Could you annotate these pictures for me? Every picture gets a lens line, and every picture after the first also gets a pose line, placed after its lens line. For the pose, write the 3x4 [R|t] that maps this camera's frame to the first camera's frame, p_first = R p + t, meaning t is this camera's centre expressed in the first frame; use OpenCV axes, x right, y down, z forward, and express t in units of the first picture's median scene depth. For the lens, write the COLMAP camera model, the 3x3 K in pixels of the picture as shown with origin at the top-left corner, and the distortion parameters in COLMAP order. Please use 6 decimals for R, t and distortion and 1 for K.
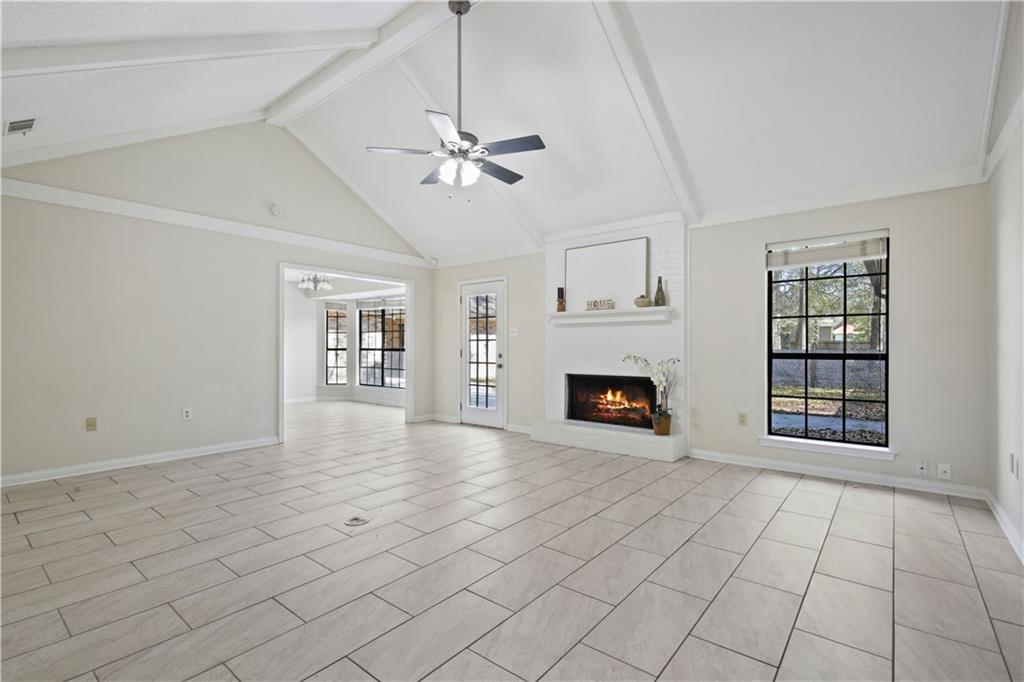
lens RADIAL K [[472.9, 0, 512.6], [0, 472.9, 344.6], [0, 0, 1]] dist [-0.004111, -0.000246]
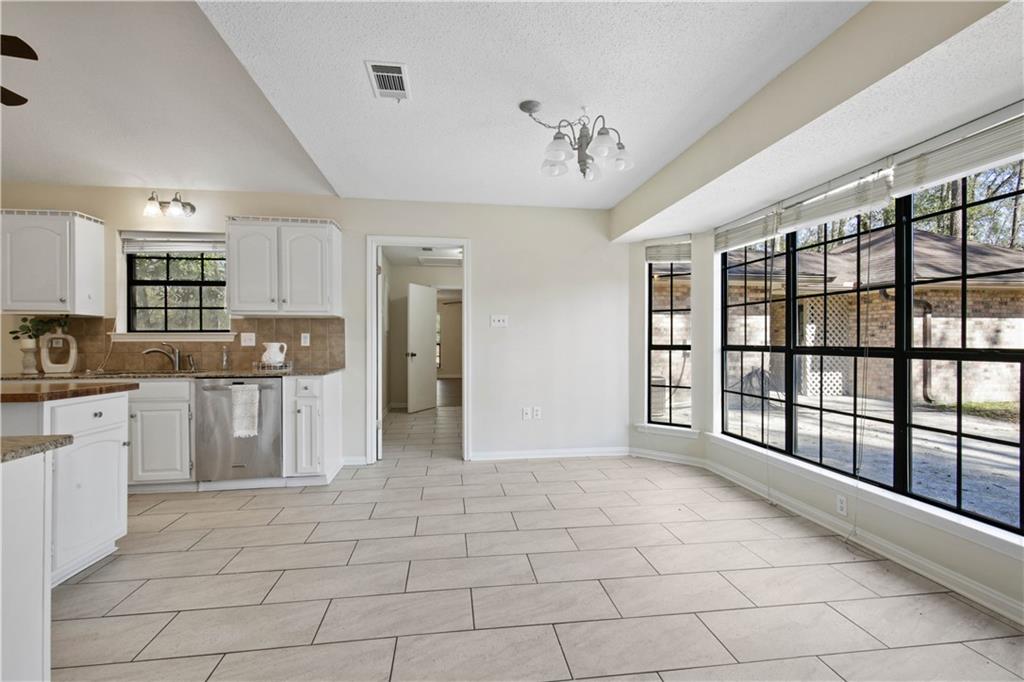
lens RADIAL K [[472.9, 0, 512.0], [0, 472.9, 341.2], [0, 0, 1]] dist [-0.004111, -0.000246]
pose [[0.737785, -0.001974, -0.675033, -0.180676], [0.003964, 0.999991, 0.001408, 0.002645], [0.675024, -0.003715, 0.737786, 0.570984]]
